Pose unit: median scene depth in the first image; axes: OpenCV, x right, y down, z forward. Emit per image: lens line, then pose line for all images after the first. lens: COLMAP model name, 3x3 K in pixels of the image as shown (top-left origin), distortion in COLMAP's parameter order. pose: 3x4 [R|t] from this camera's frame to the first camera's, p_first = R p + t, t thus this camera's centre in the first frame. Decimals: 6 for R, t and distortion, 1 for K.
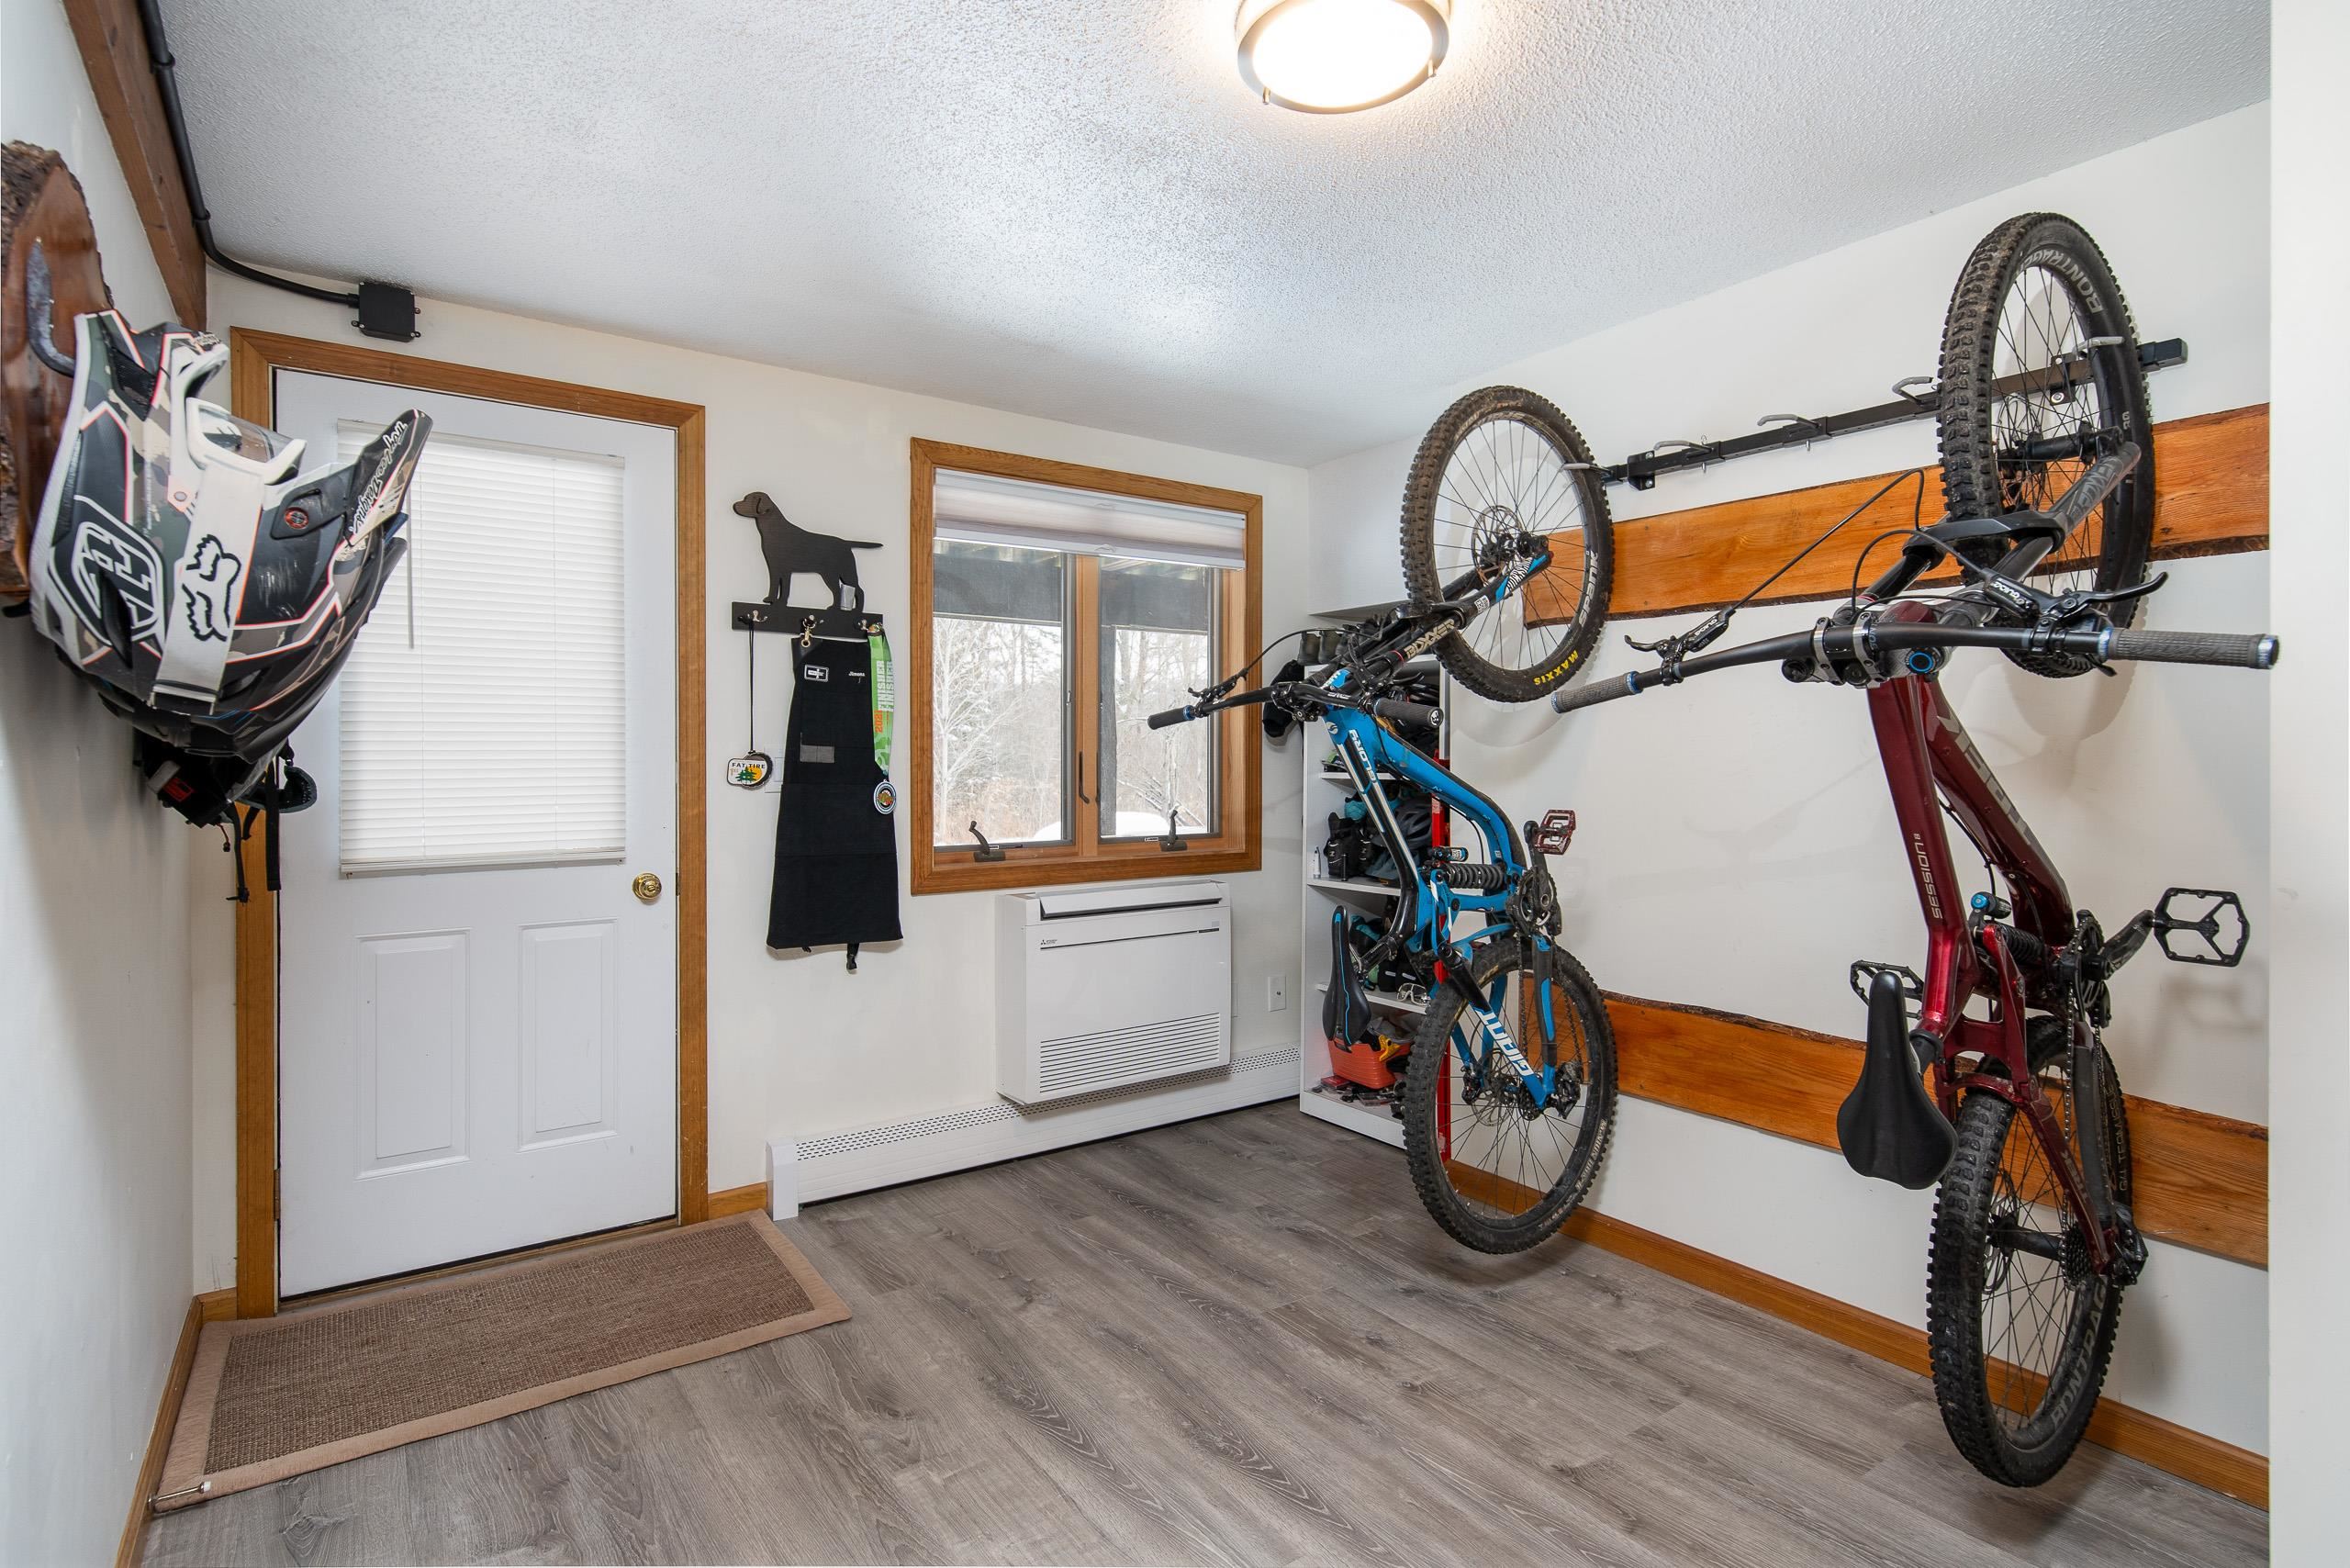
lens RADIAL K [[1177.2, 0, 1165.3], [0, 1177.2, 765.5], [0, 0, 1]] dist [0.003573, -0.000304]
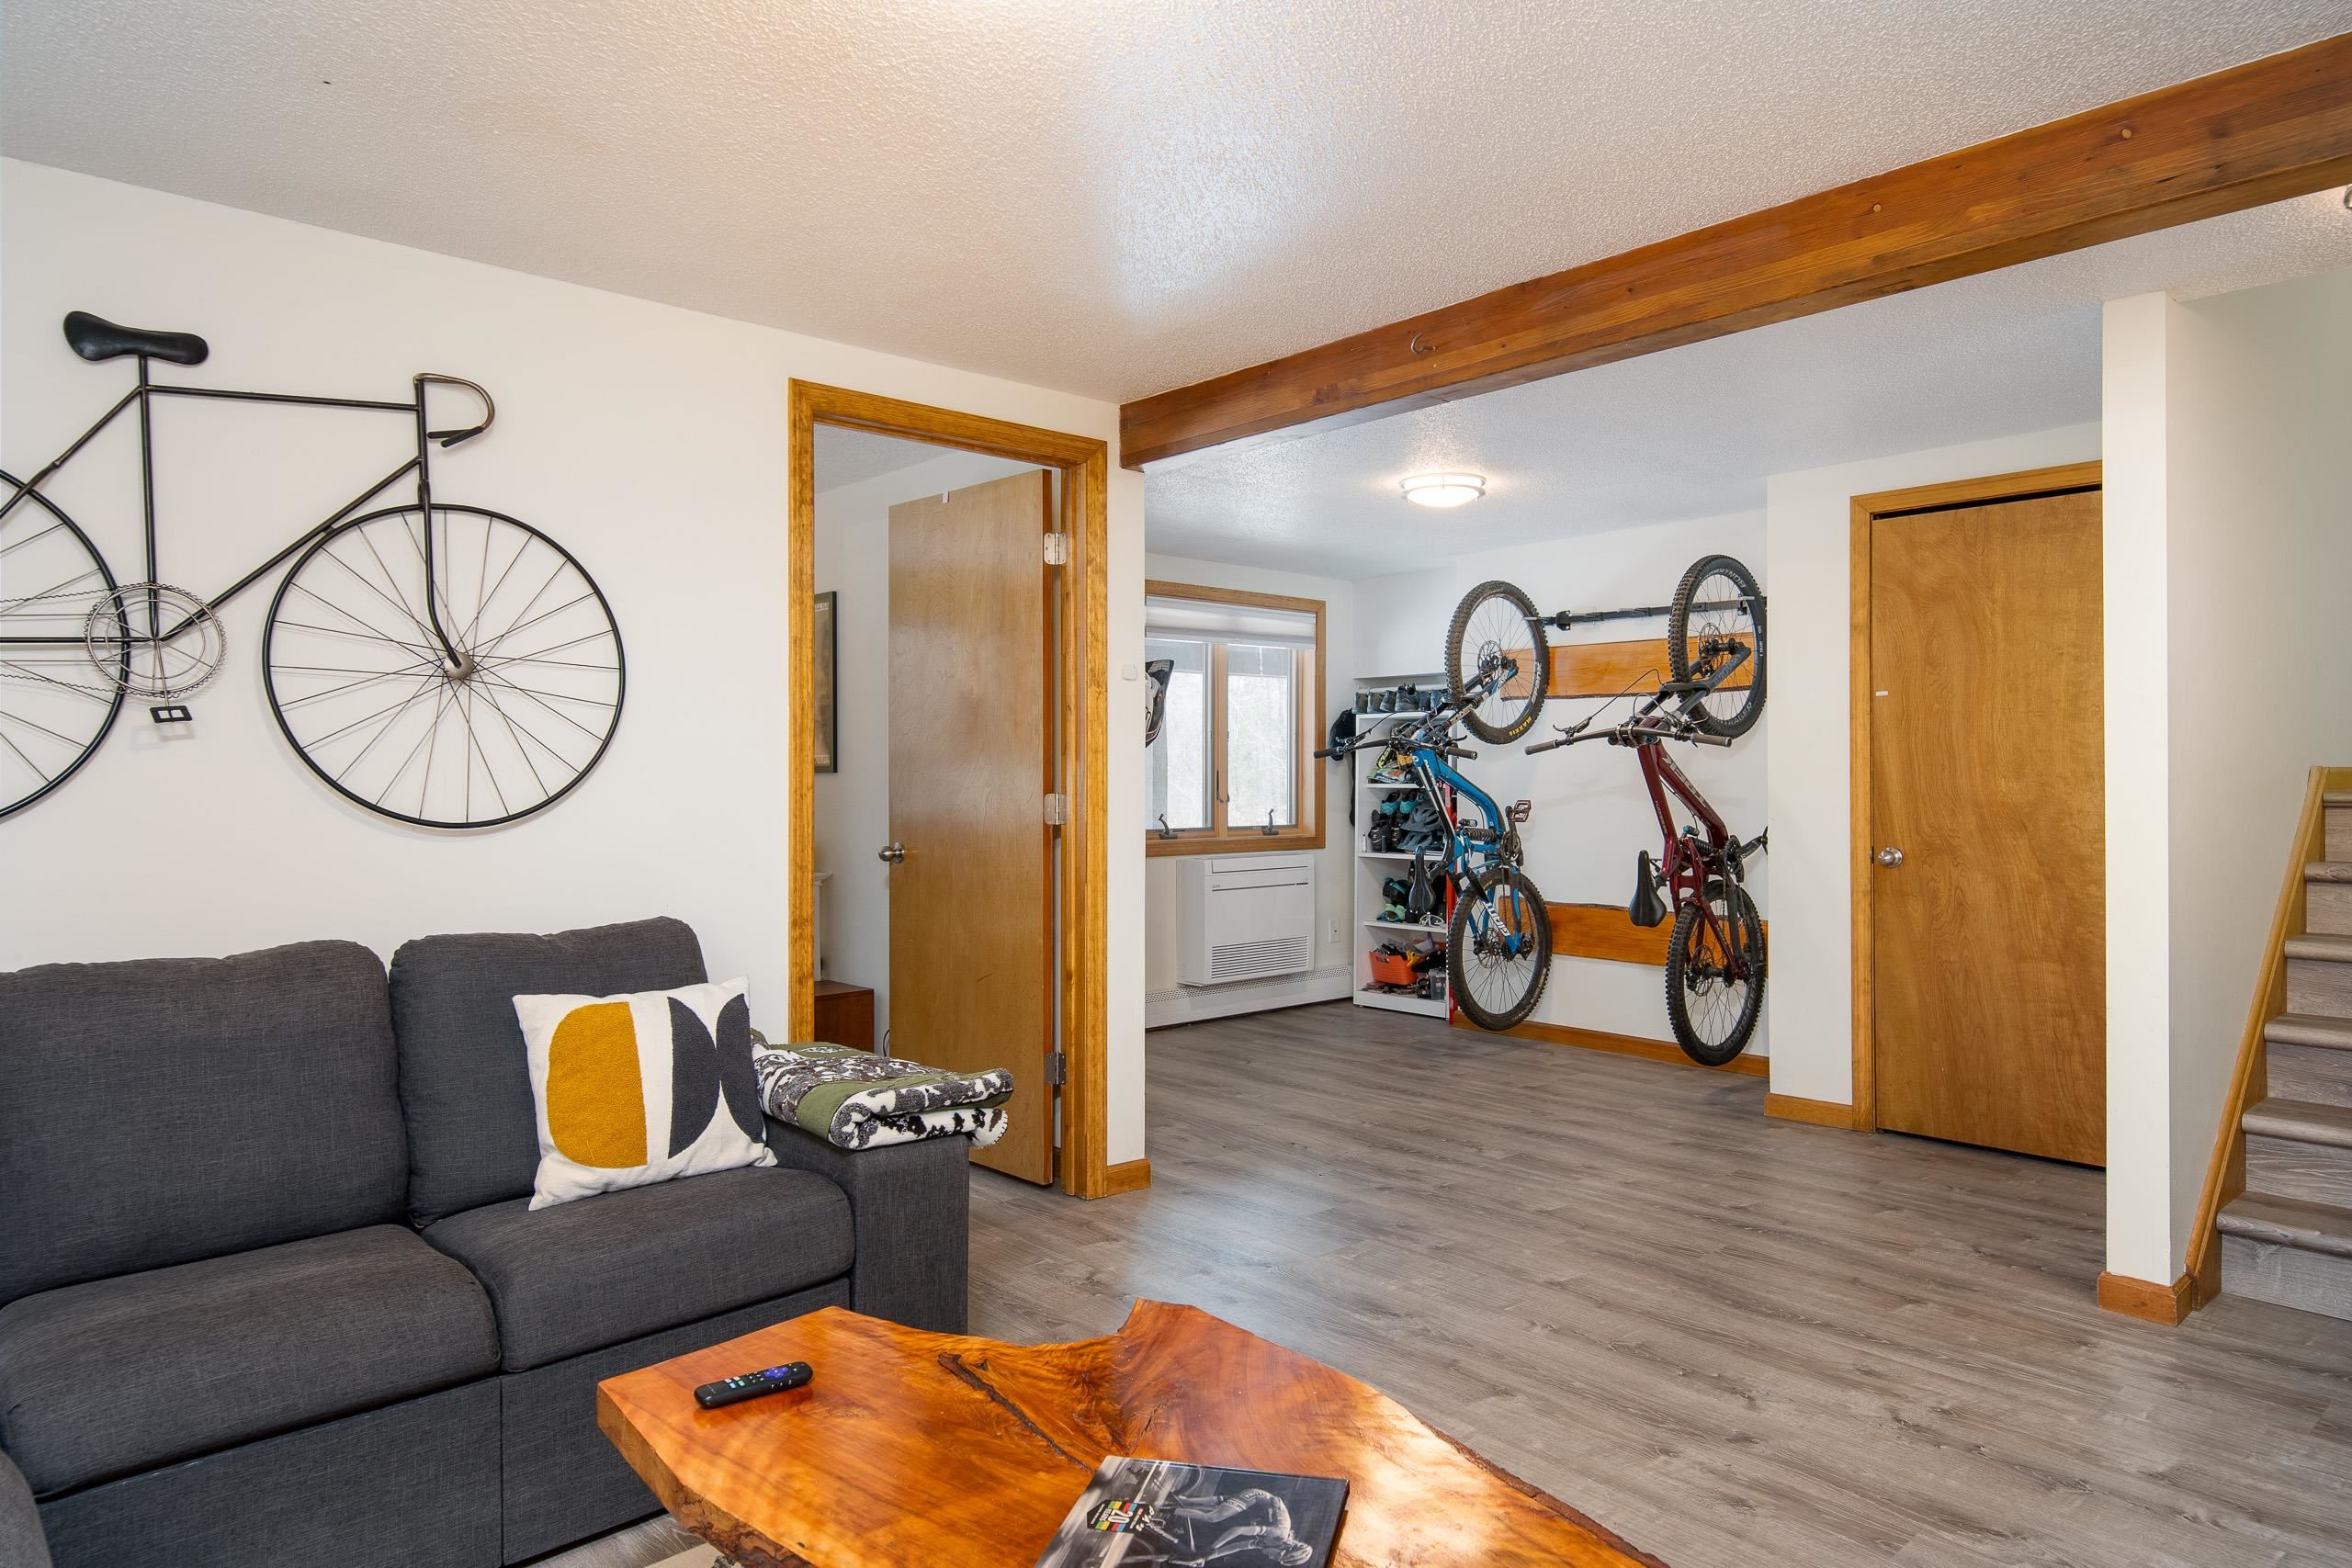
lens RADIAL K [[1398.7, 0, 1200.0], [0, 1398.7, 772.1], [0, 0, 1]] dist [0.015575, 0.002438]
pose [[0.993289, 0.001138, 0.115654, -0.437505], [0.000029, 0.999949, -0.010085, 0.013678], [-0.115659, 0.010021, 0.993238, -1.169922]]
